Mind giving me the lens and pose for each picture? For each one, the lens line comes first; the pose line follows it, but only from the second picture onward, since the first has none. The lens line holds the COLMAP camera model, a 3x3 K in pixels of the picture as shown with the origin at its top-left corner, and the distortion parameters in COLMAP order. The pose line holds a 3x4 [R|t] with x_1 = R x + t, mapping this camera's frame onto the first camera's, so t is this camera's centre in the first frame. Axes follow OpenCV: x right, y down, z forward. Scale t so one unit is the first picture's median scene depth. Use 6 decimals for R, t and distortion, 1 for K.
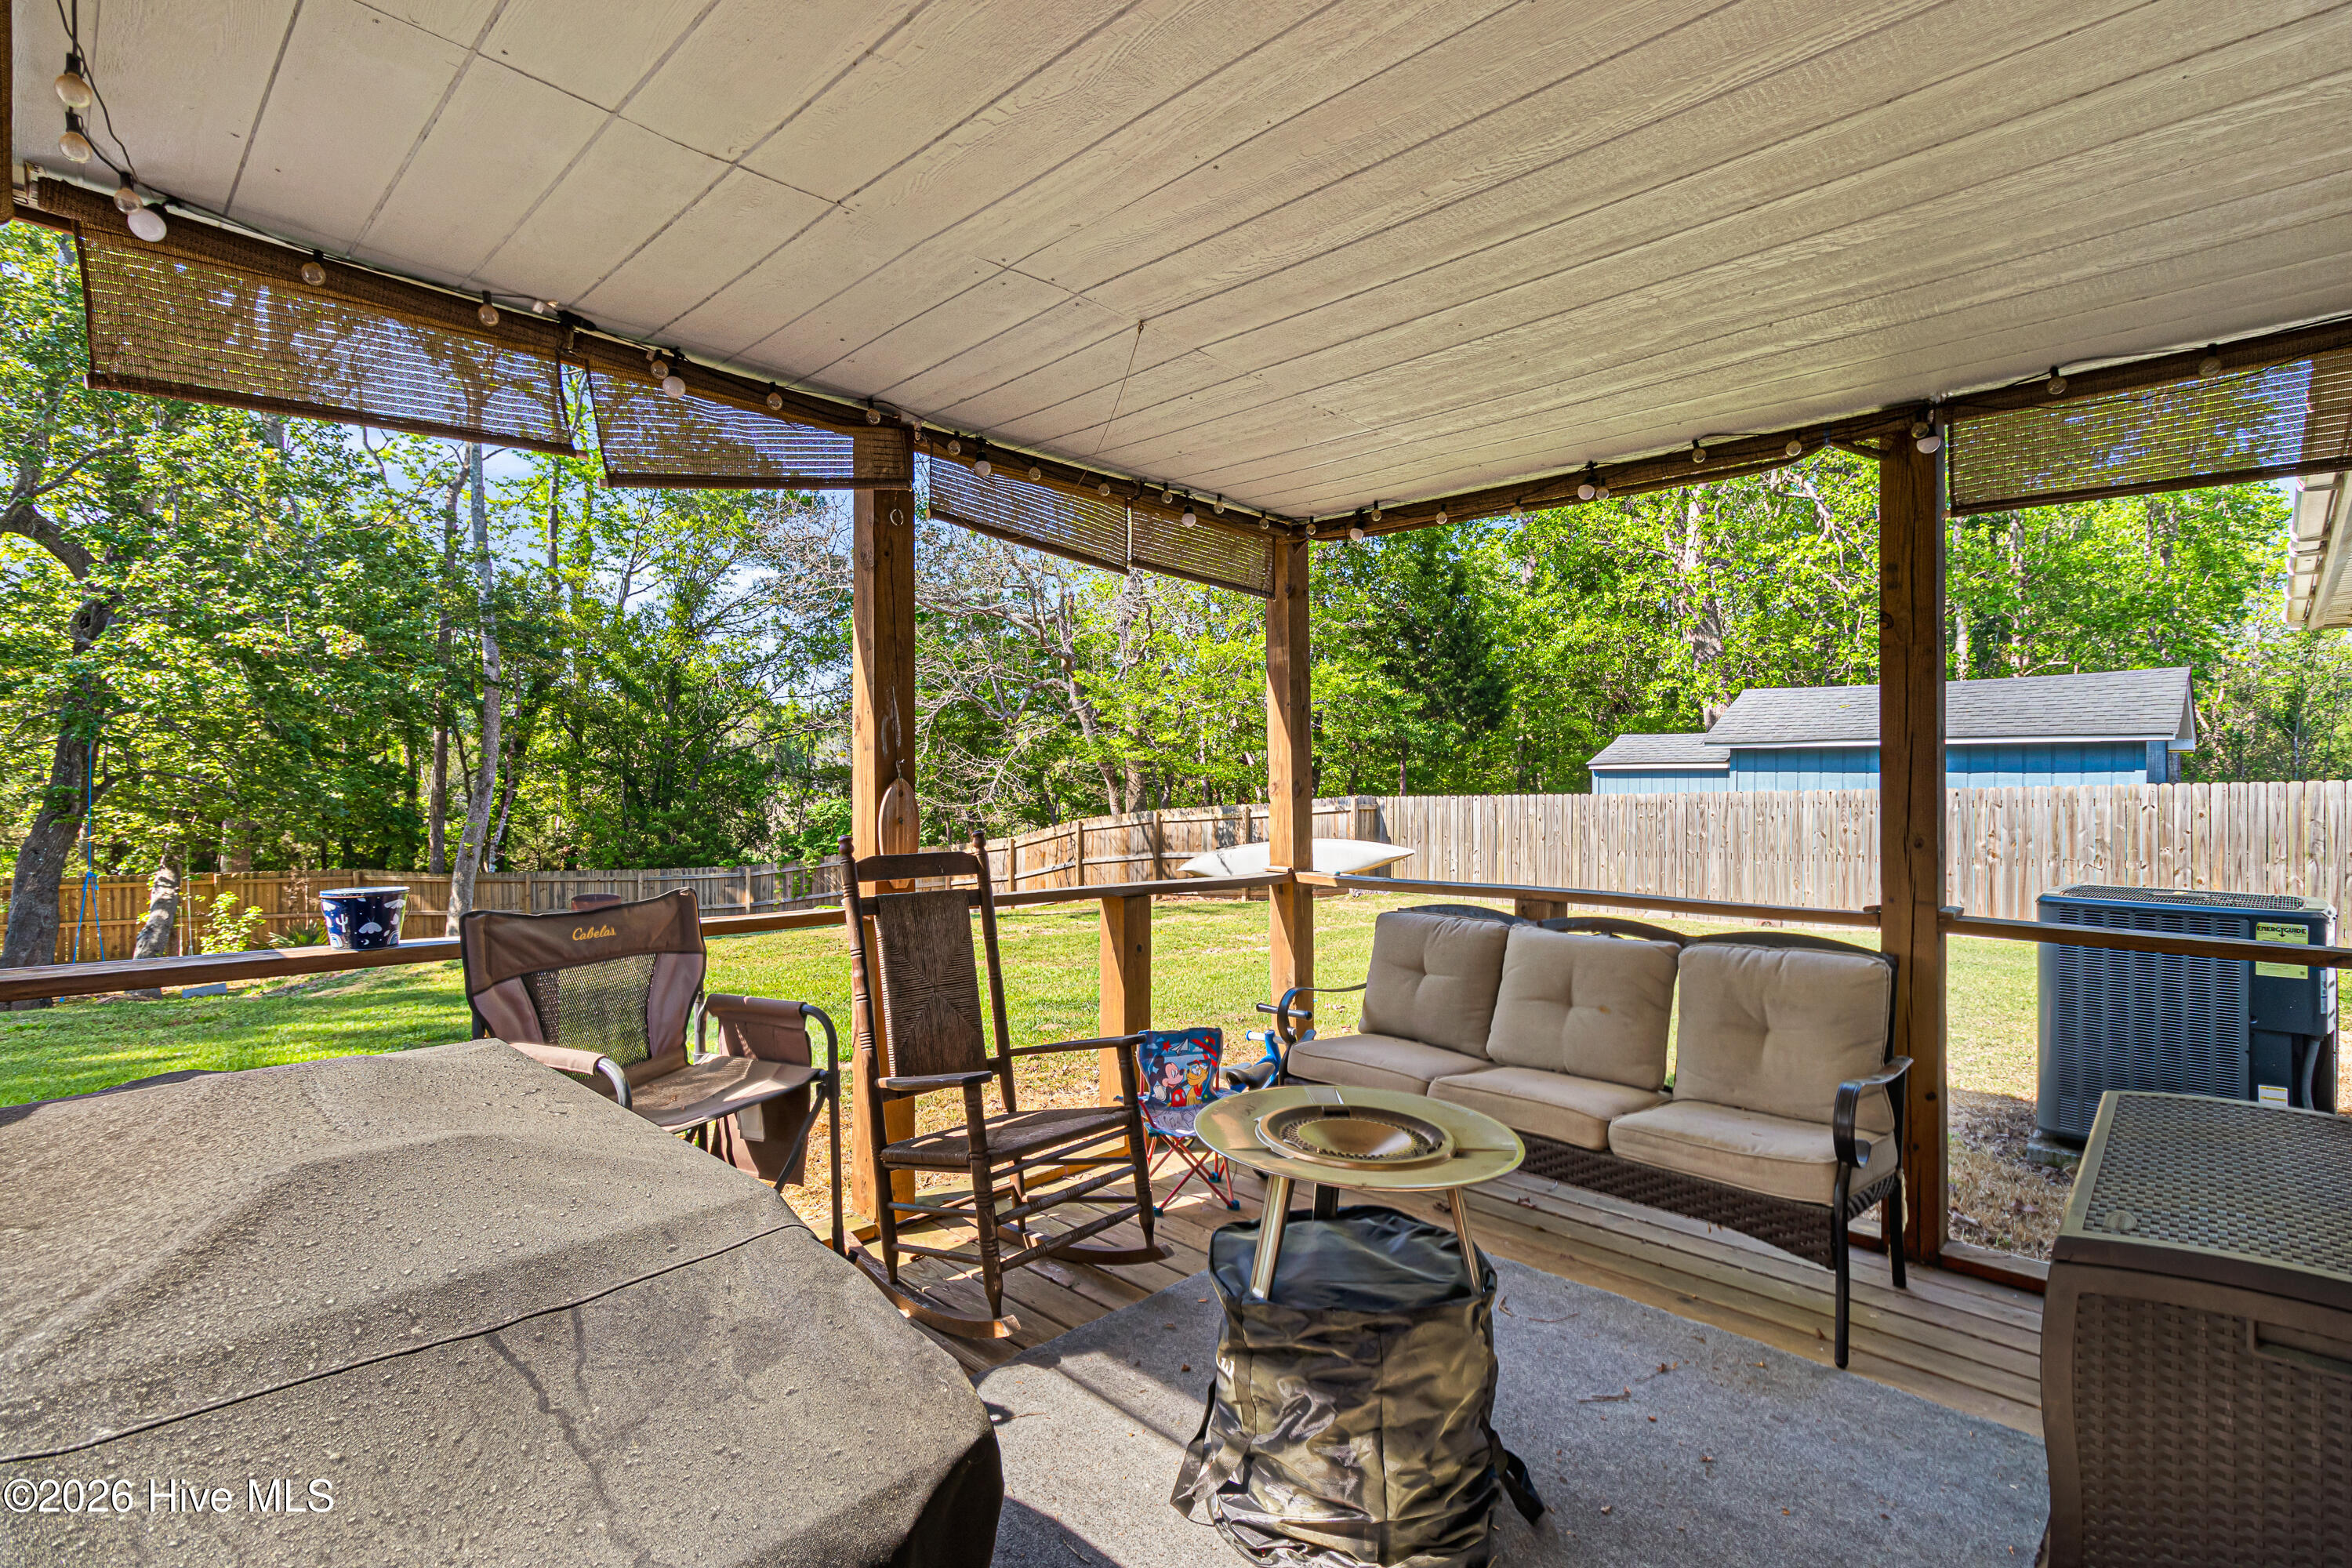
lens RADIAL K [[1092.3, 0, 1195.0], [0, 1092.3, 760.3], [0, 0, 1]] dist [0.000325, -0.000186]
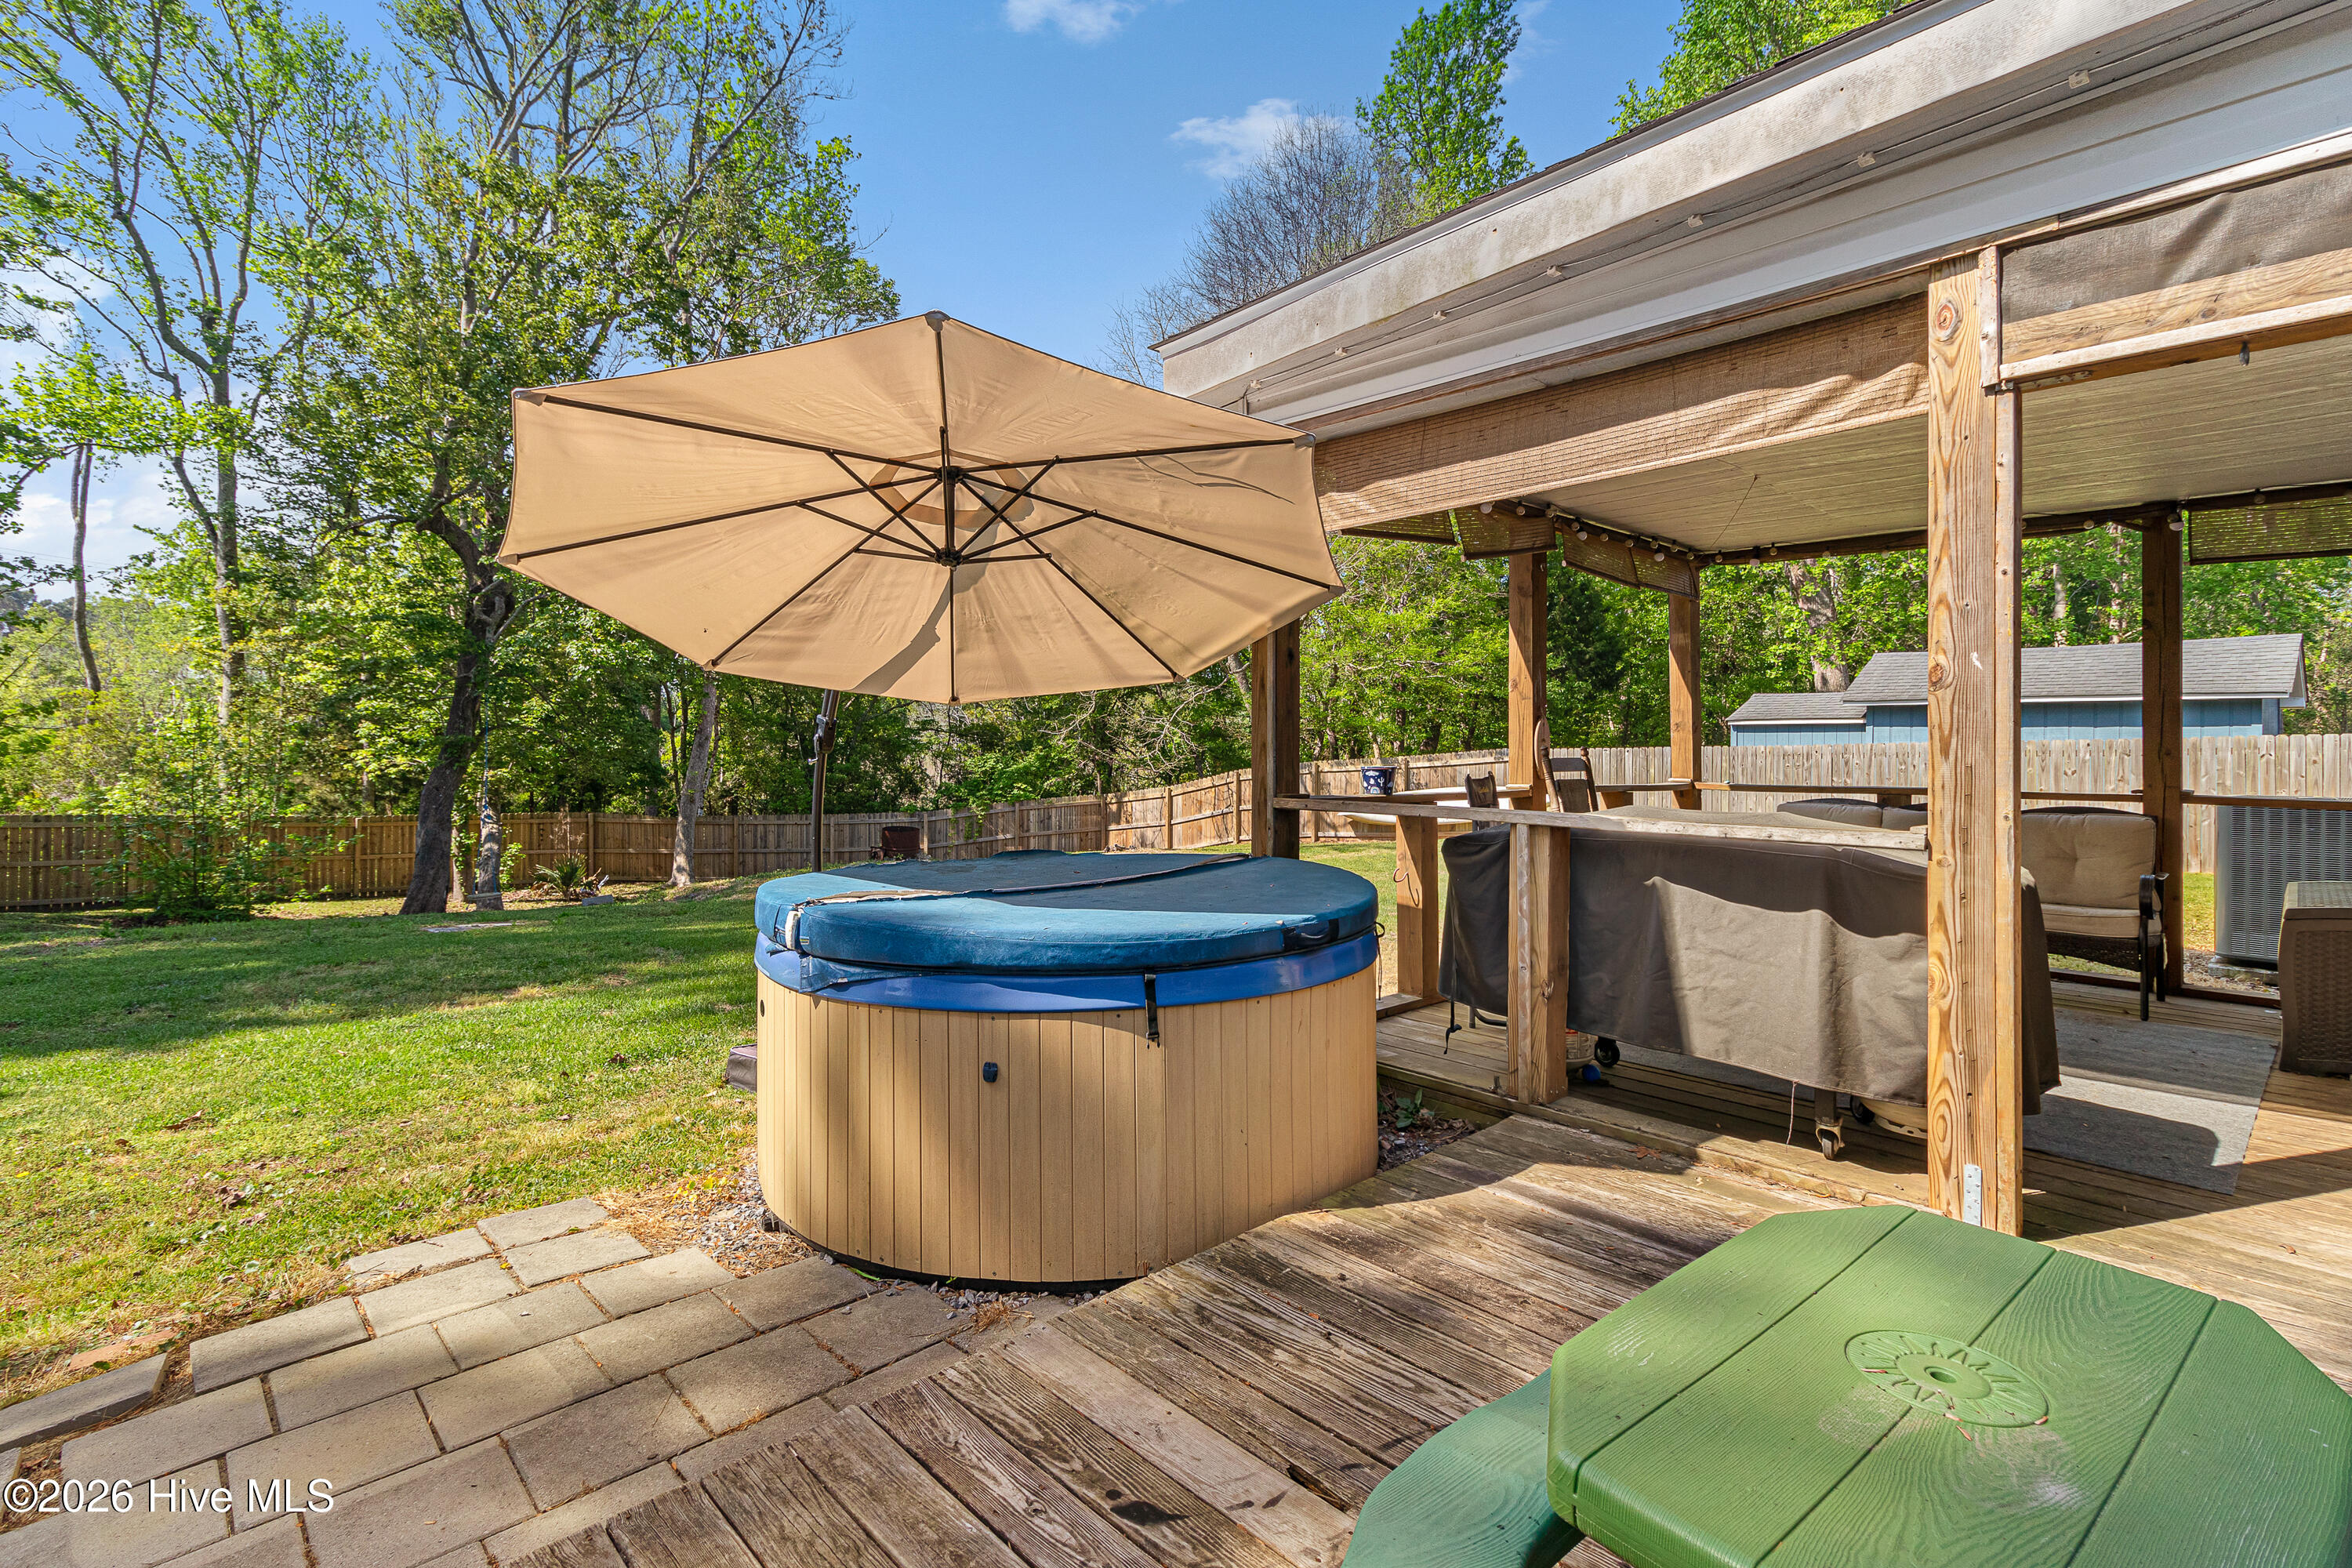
lens RADIAL K [[1097.0, 0, 1178.0], [0, 1097.0, 723.1], [0, 0, 1]] dist [0.012017, 0.000234]
pose [[0.999044, 0.001464, -0.043702, -0.137161], [-0.001372, 0.999997, 0.002142, 0.004446], [0.043705, -0.002080, 0.999042, -0.136388]]
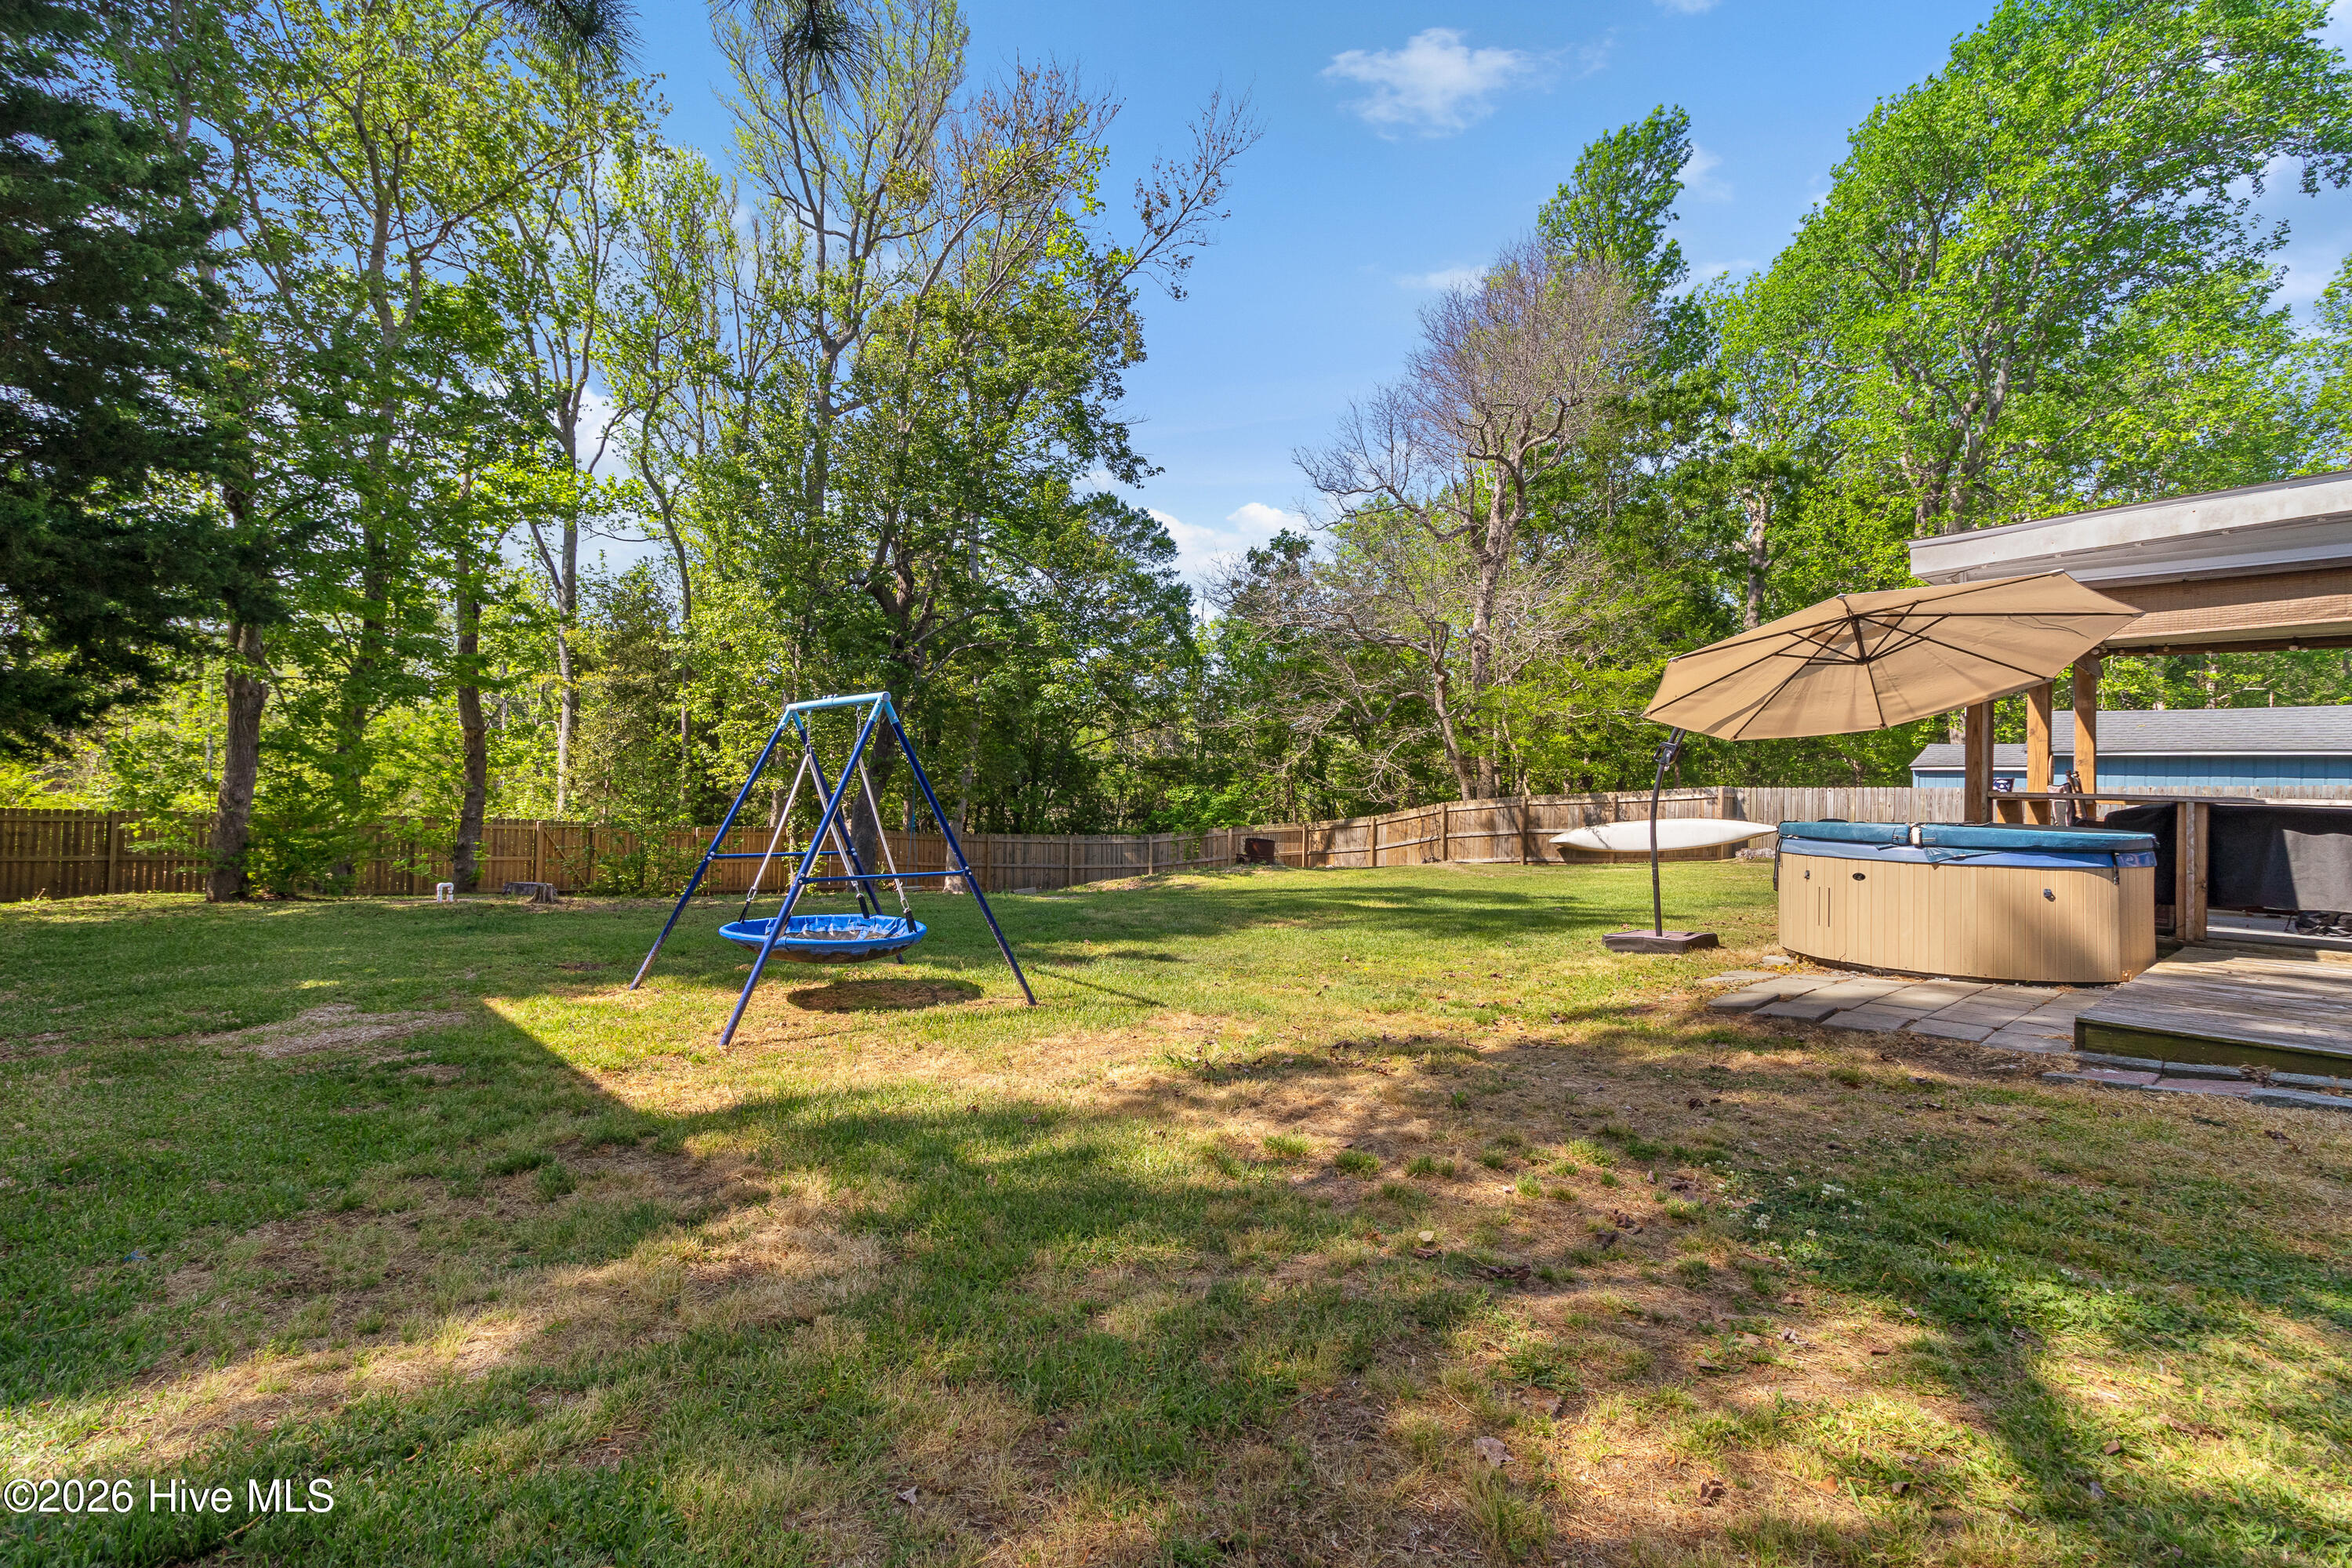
lens RADIAL K [[1092.3, 0, 1195.0], [0, 1092.3, 760.3], [0, 0, 1]] dist [0.000325, -0.000186]
pose [[0.998197, 0.019241, -0.056848, -0.376657], [-0.019337, 0.999812, -0.001139, 0.013250], [0.056816, 0.002237, 0.998382, -0.318642]]
